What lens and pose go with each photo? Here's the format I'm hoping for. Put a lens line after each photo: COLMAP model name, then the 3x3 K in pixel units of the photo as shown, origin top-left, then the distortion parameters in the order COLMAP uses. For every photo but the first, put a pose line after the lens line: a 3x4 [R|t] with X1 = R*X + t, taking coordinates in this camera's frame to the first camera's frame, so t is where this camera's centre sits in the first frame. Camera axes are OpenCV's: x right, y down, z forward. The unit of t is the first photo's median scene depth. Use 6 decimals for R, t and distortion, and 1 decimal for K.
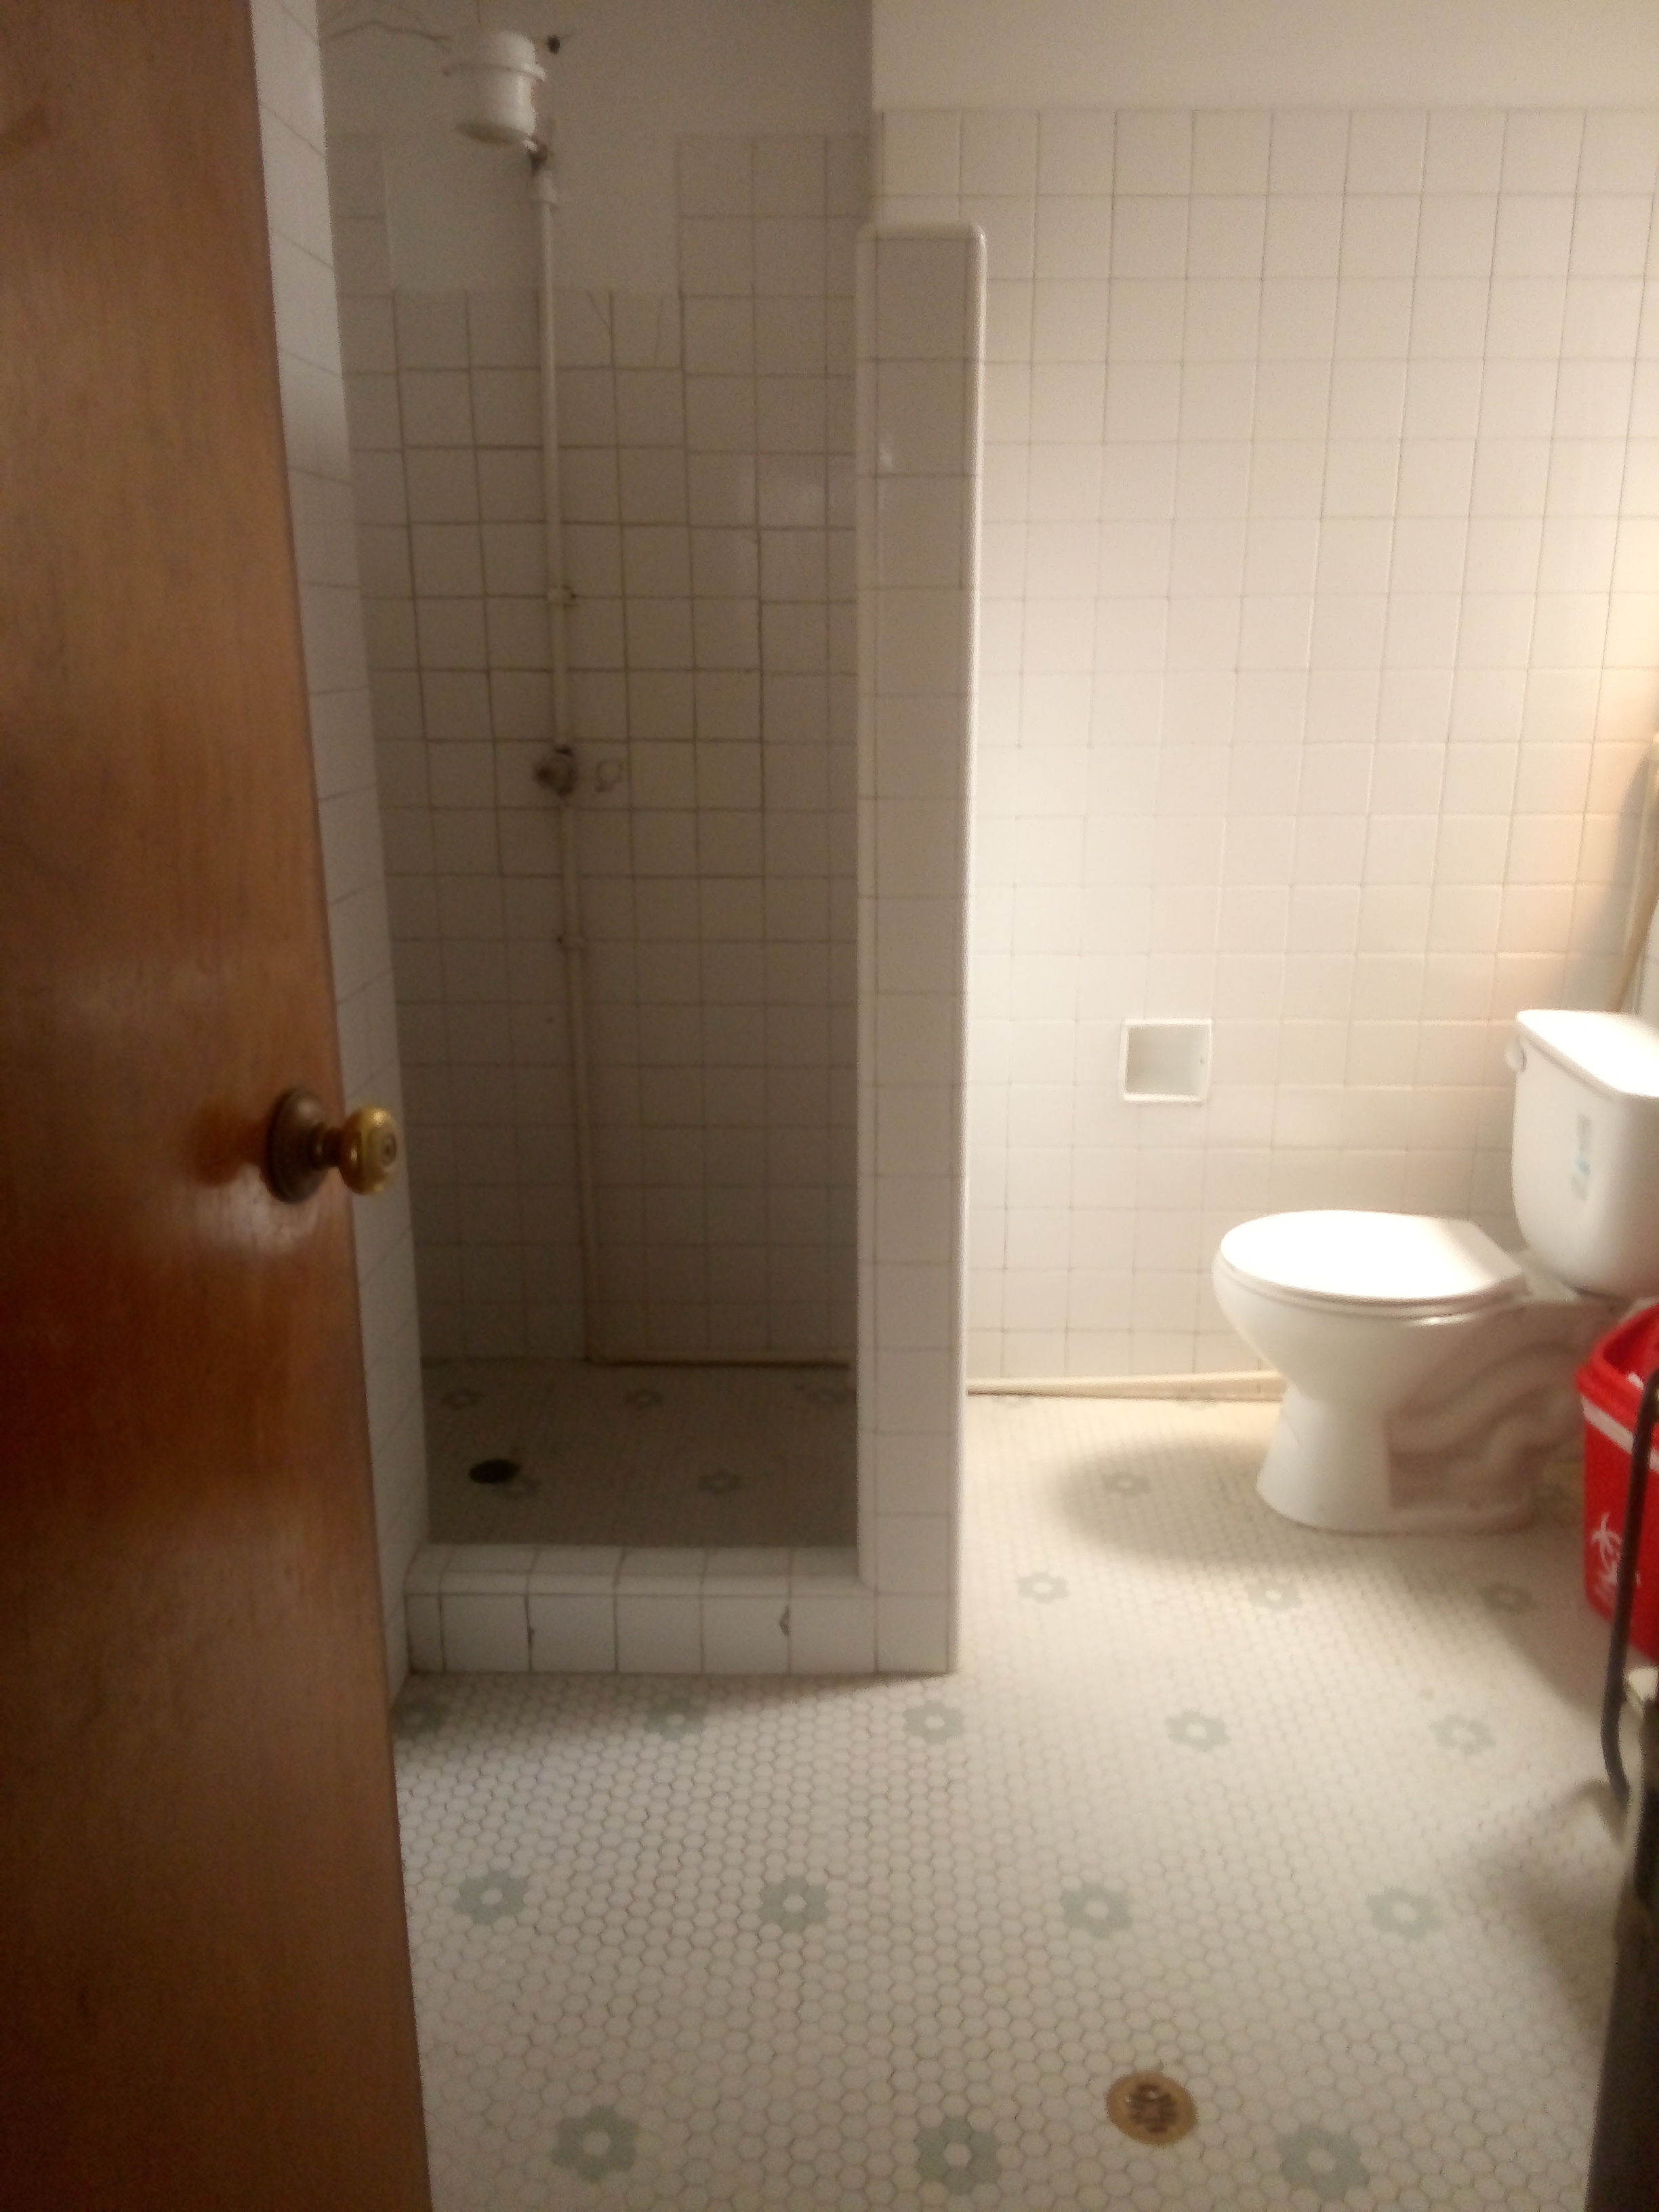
lens RADIAL K [[1724.3, 0, 829.5], [0, 1724.3, 1106.0], [0, 0, 1]] dist [0.161359, -0.281212]
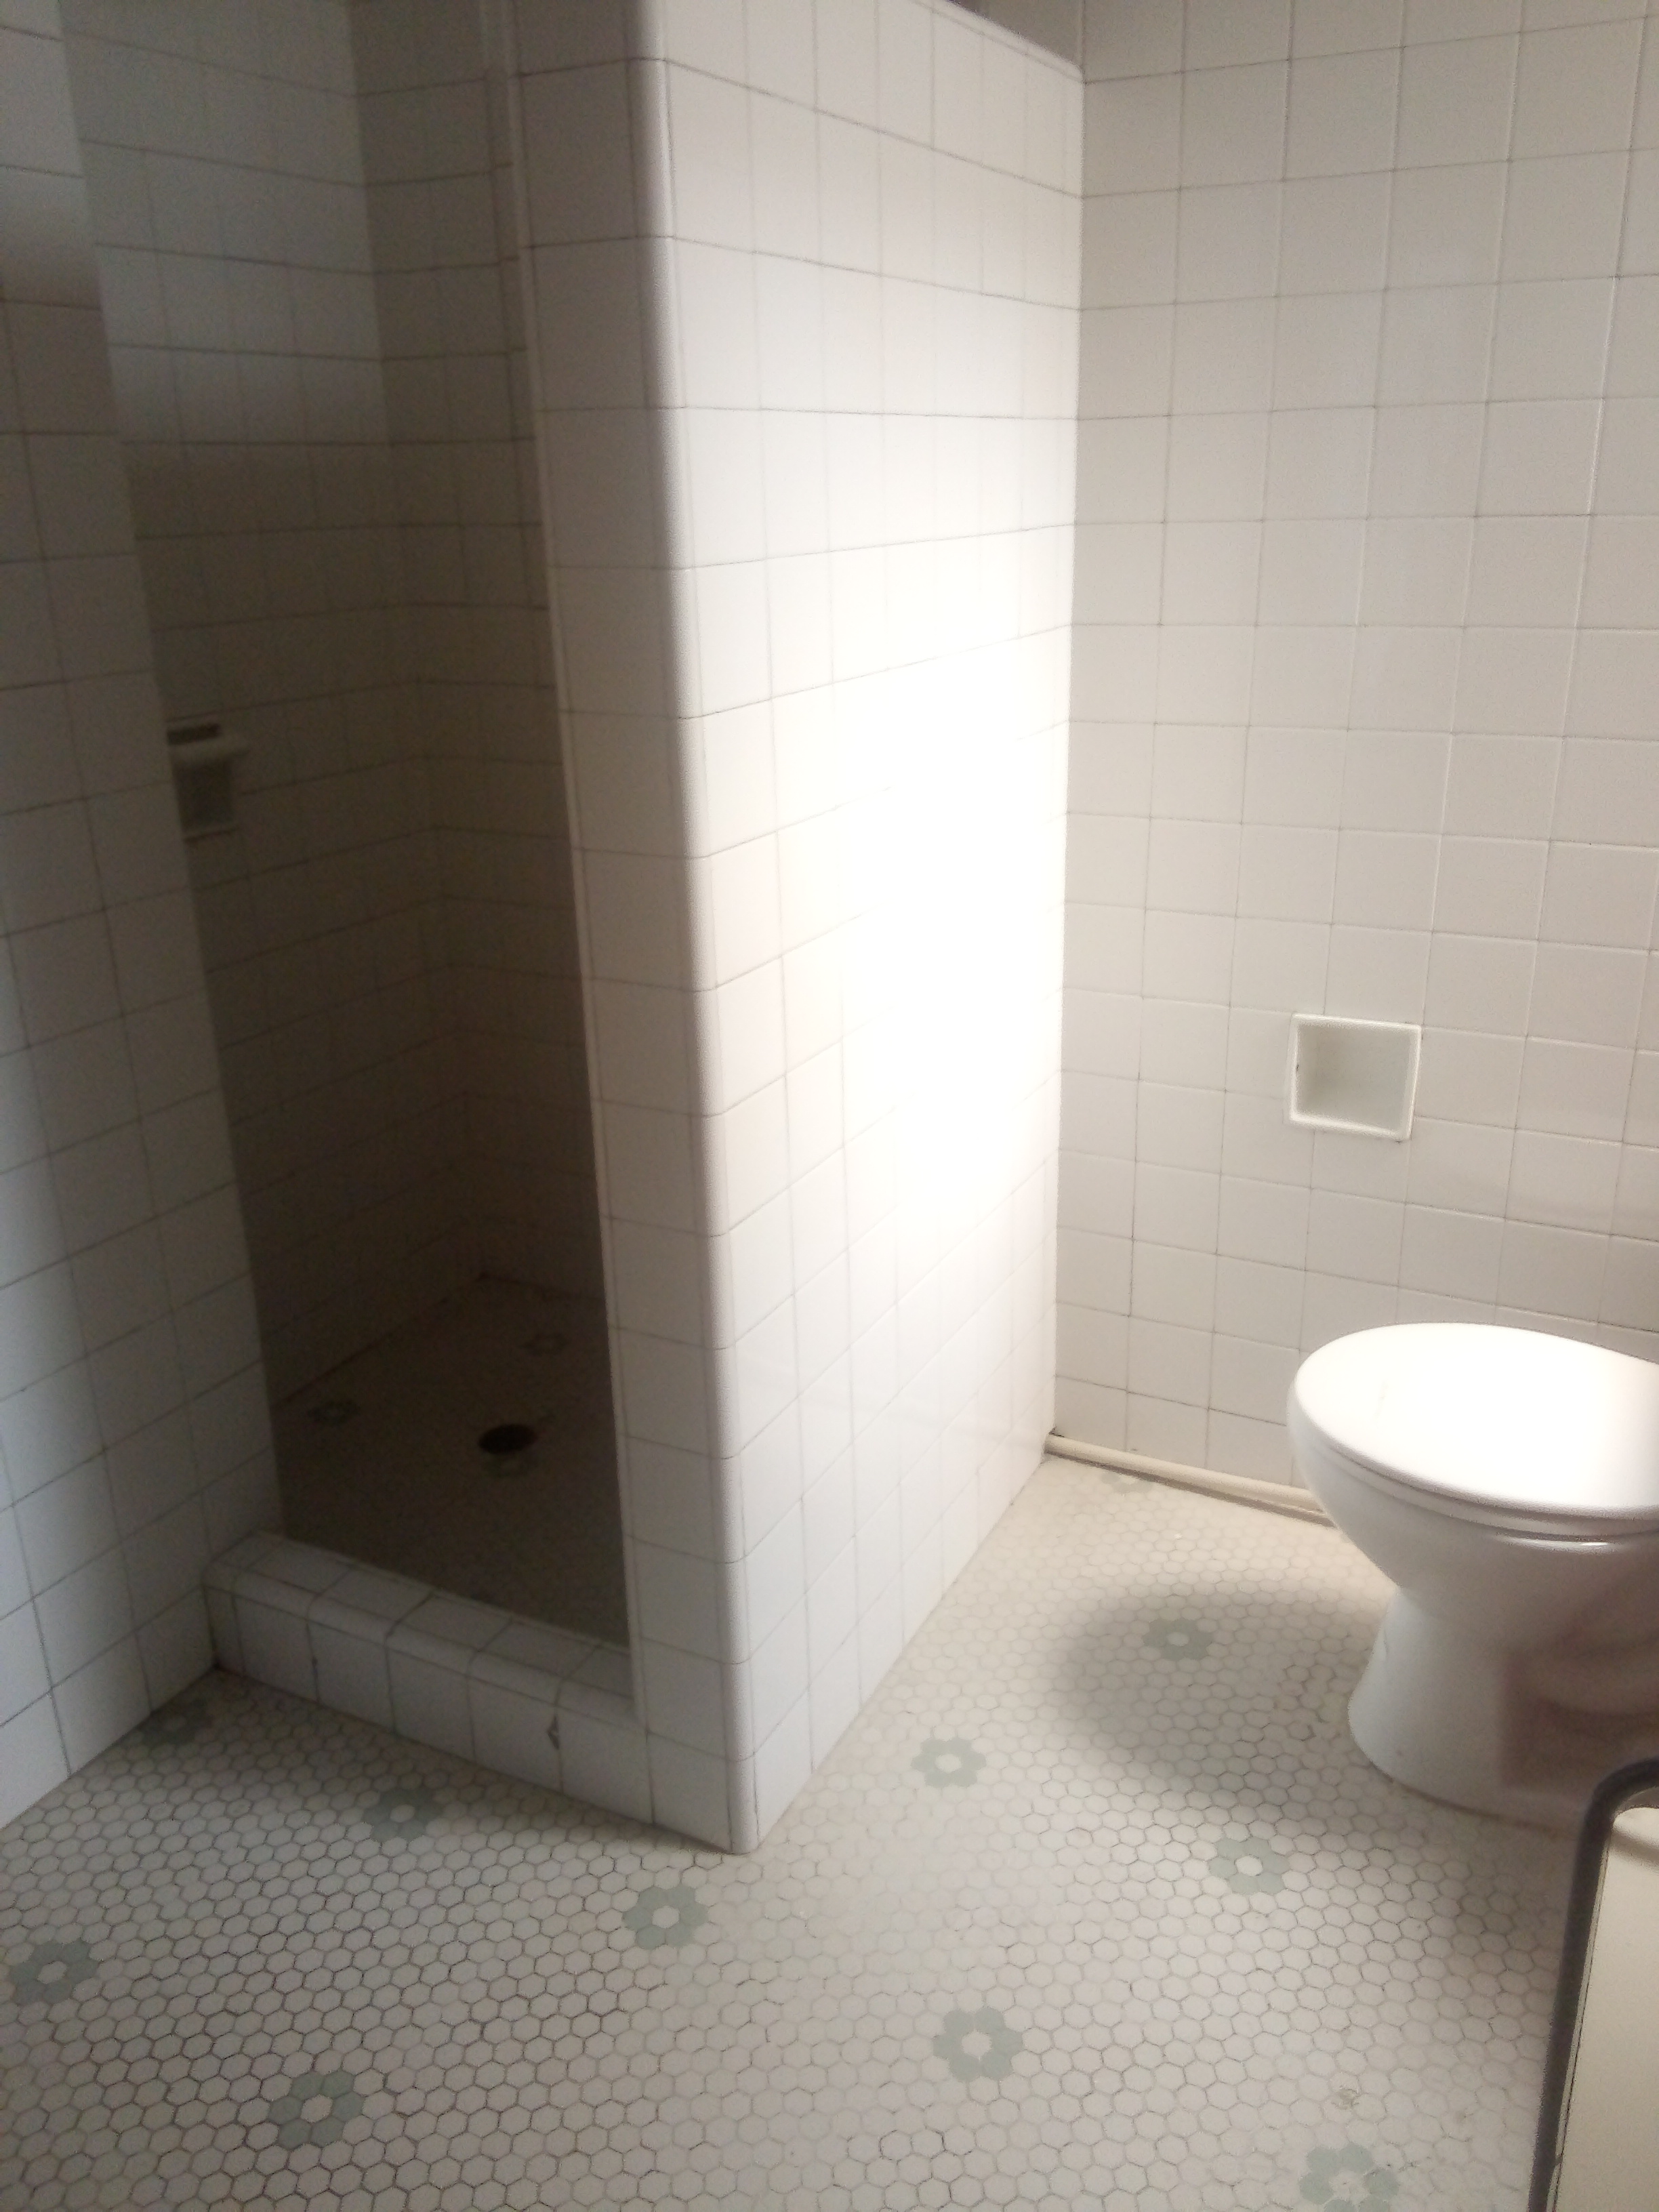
lens RADIAL K [[1740.3, 0, 829.5], [0, 1740.3, 1106.0], [0, 0, 1]] dist [0.091133, -0.153697]
pose [[0.900110, 0.130598, -0.415627, 0.387315], [-0.093982, 0.989757, 0.107468, -0.090947], [0.425405, -0.057671, 0.903164, 0.332654]]
